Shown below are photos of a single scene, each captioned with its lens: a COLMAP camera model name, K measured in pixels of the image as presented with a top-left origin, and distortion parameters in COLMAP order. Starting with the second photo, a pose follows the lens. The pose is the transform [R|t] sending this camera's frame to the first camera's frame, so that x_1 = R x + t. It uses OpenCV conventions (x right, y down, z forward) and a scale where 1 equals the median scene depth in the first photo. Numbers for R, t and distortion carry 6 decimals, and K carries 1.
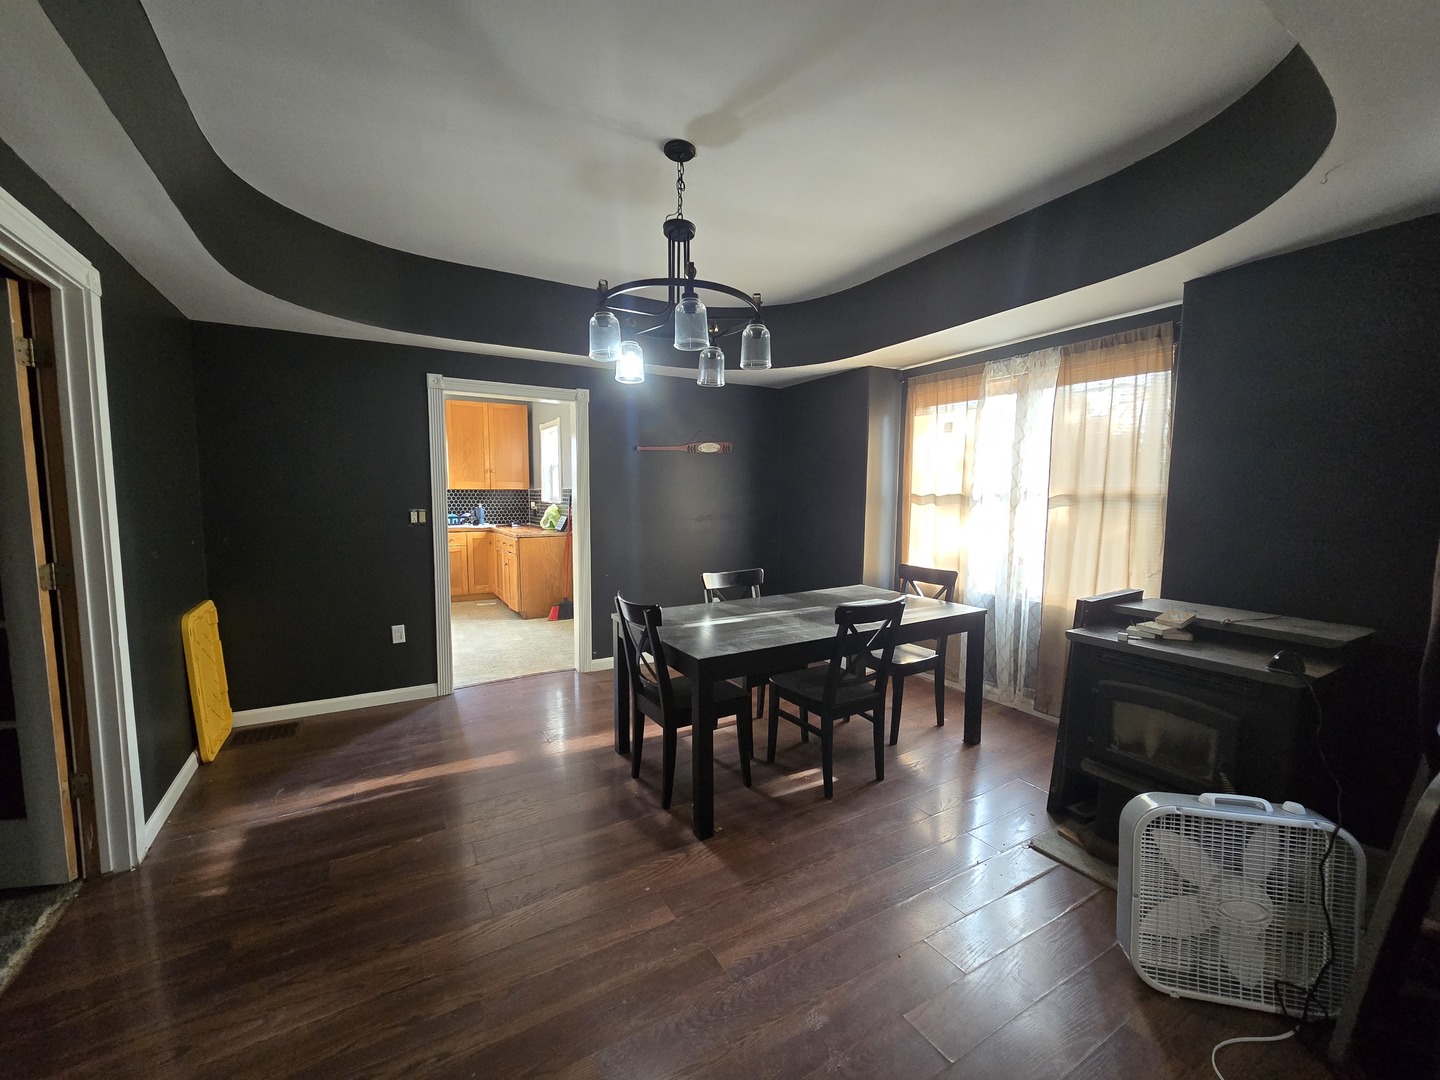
lens RADIAL K [[591.7, 0, 720.5], [0, 591.7, 544.2], [0, 0, 1]] dist [0.000478, -0.000149]
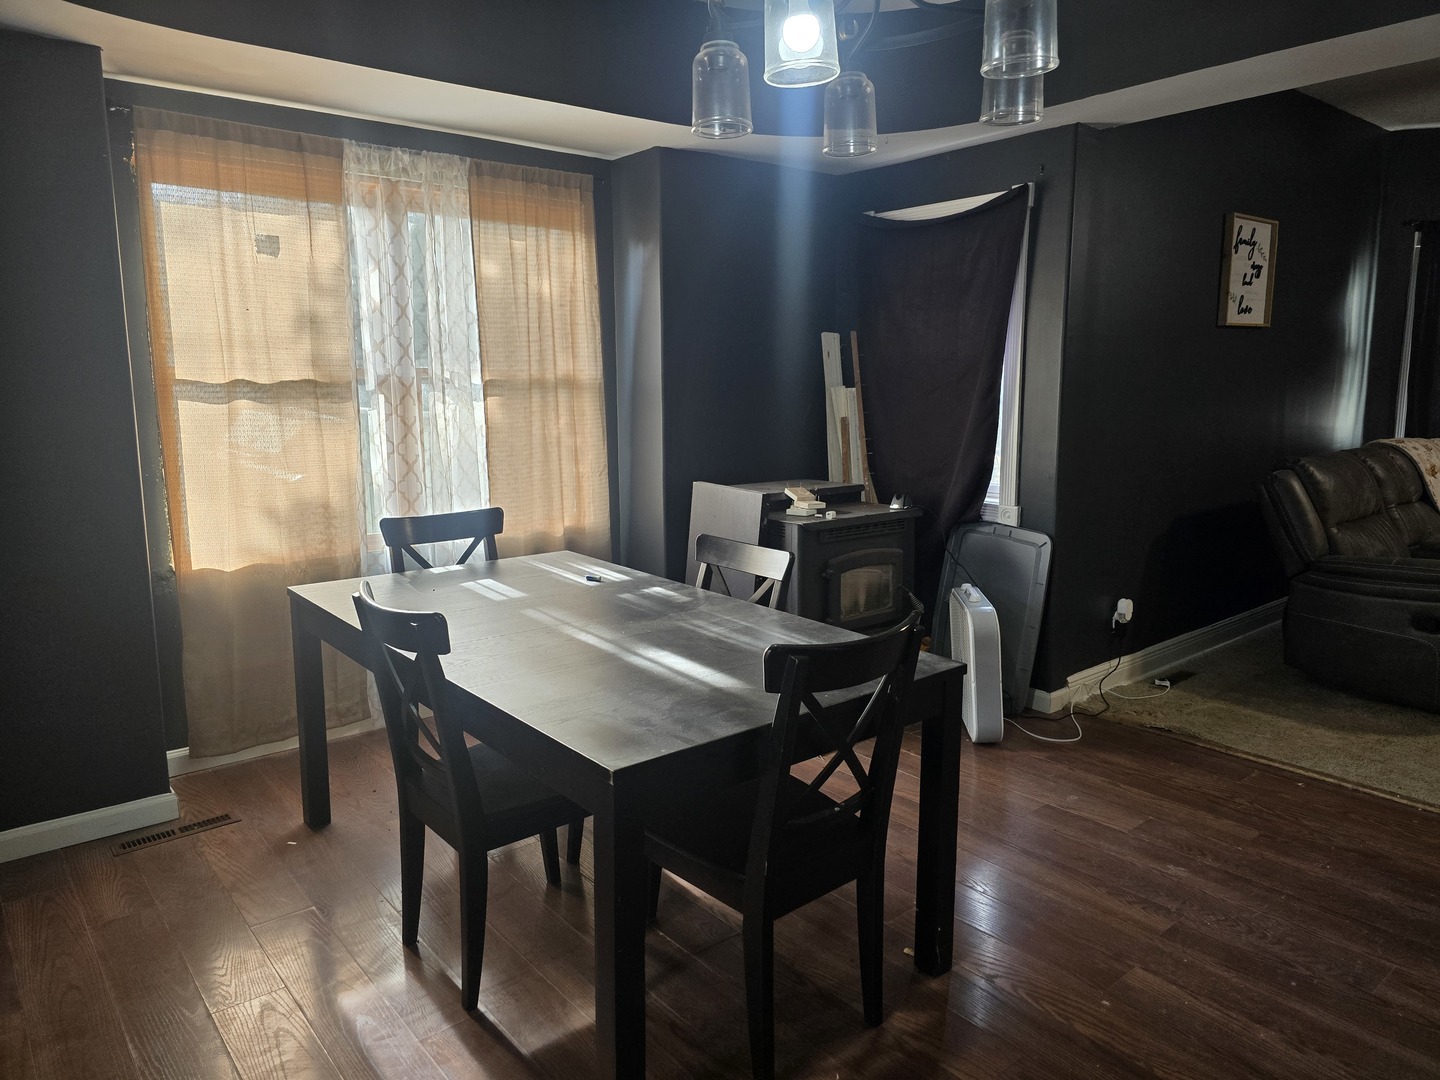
lens RADIAL K [[972.3, 0, 719.2], [0, 972.3, 528.6], [0, 0, 1]] dist [0.063640, -0.050503]
pose [[-0.159152, -0.147688, 0.976145, -0.692315], [0.091175, 0.982323, 0.163488, -0.084269], [-0.983035, 0.115020, -0.142873, 1.023215]]
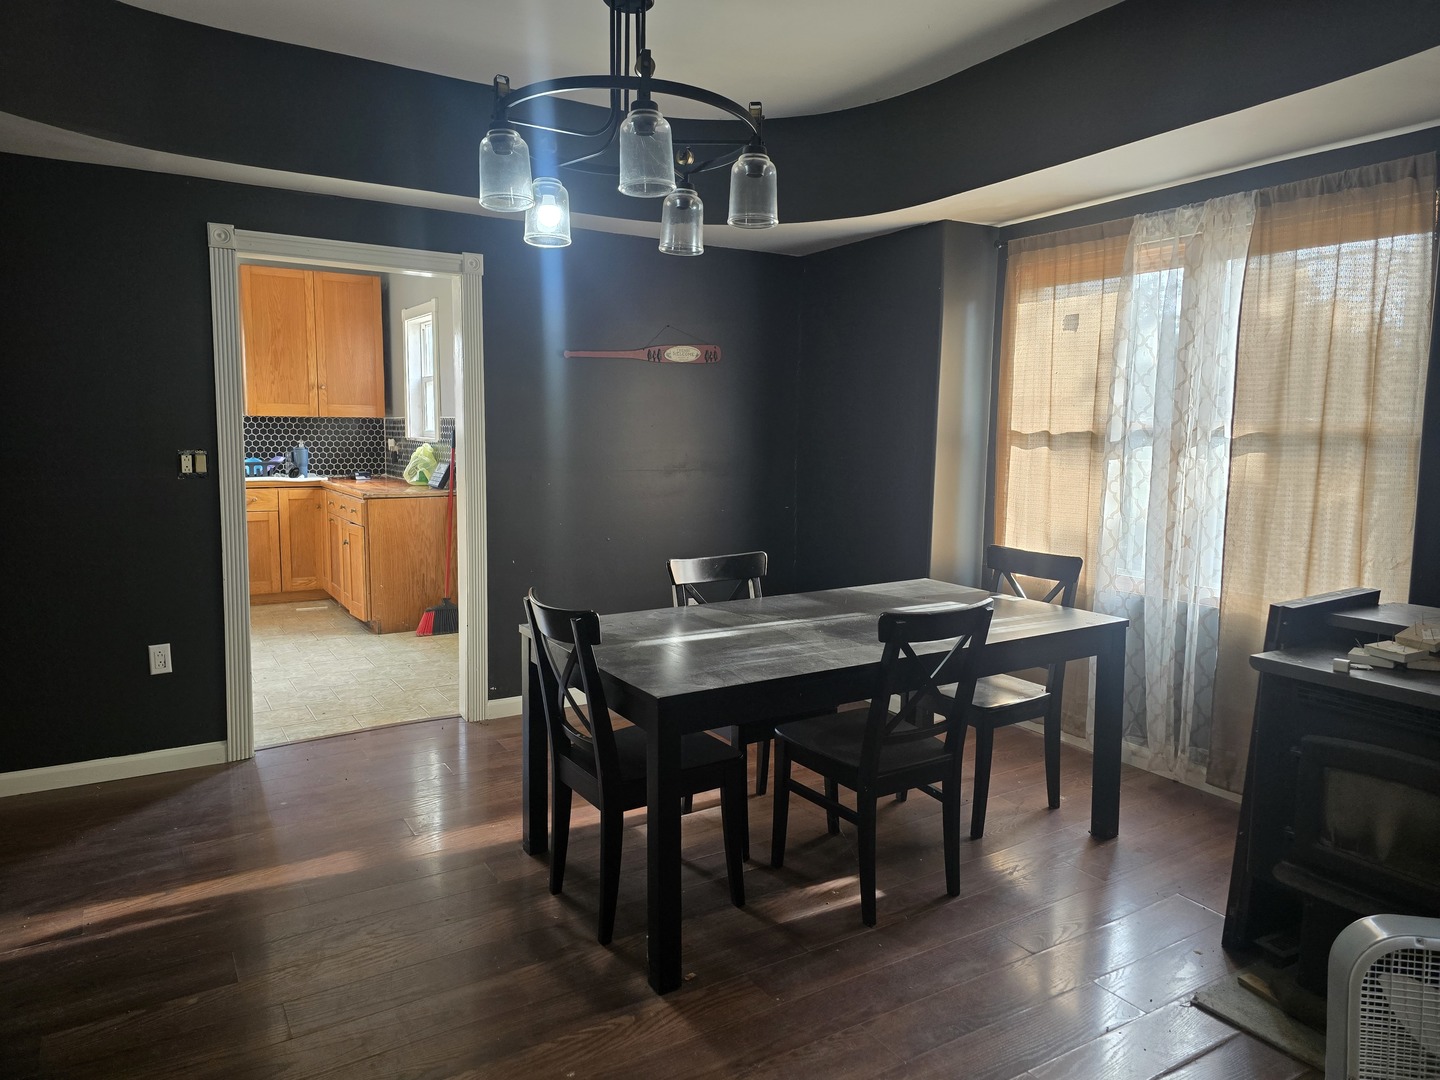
lens RADIAL K [[972.3, 0, 727.5], [0, 972.3, 521.7], [0, 0, 1]] dist [0.063640, -0.050503]
pose [[0.999746, 0.004040, 0.022154, 0.009169], [-0.004314, 0.999915, 0.012312, -0.002754], [-0.022102, -0.012404, 0.999679, -0.013678]]
